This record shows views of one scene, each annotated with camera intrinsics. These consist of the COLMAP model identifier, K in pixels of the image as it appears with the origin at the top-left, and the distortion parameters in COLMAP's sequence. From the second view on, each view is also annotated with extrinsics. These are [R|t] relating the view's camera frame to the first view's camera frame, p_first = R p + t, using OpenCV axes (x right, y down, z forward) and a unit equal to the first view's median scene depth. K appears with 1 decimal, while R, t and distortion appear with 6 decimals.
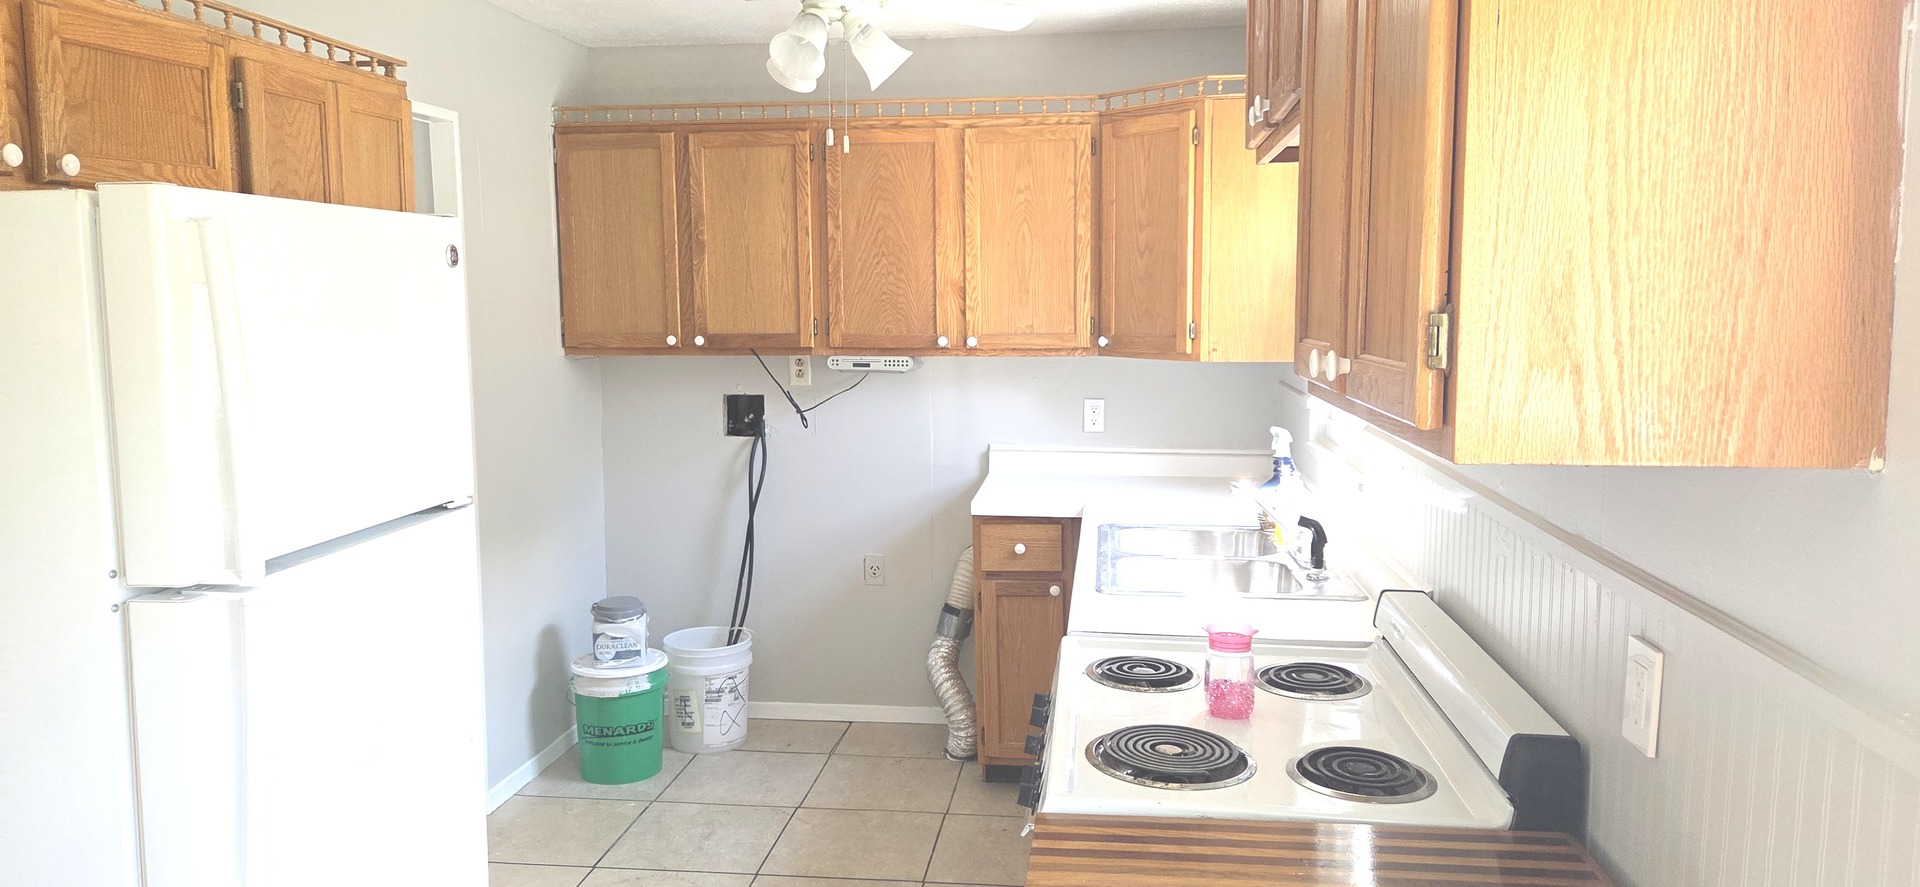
lens RADIAL K [[1248.4, 0, 967.0], [0, 1248.4, 423.2], [0, 0, 1]] dist [0.007751, -0.003483]
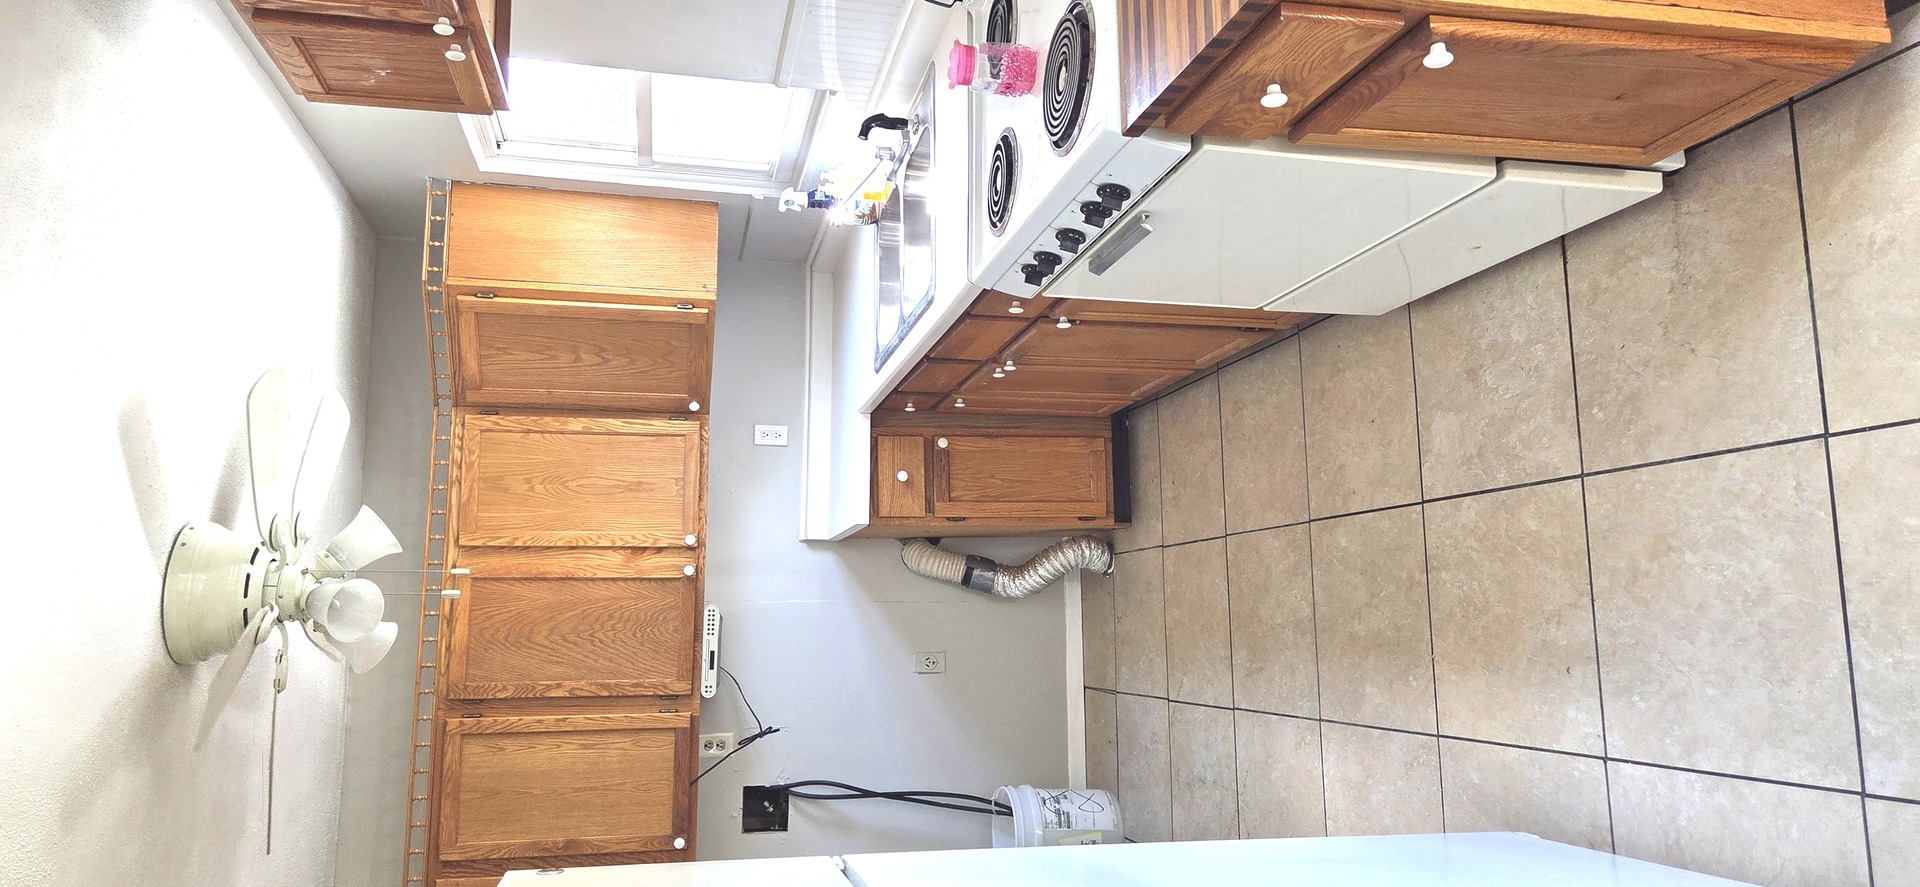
lens RADIAL K [[1248.4, 0, 967.0], [0, 1248.4, 423.2], [0, 0, 1]] dist [0.007751, -0.003483]
pose [[-0.027302, -0.961256, 0.274303, -0.179767], [0.991097, 0.009741, 0.132782, 0.017794], [-0.130309, 0.275486, 0.952432, 0.025564]]
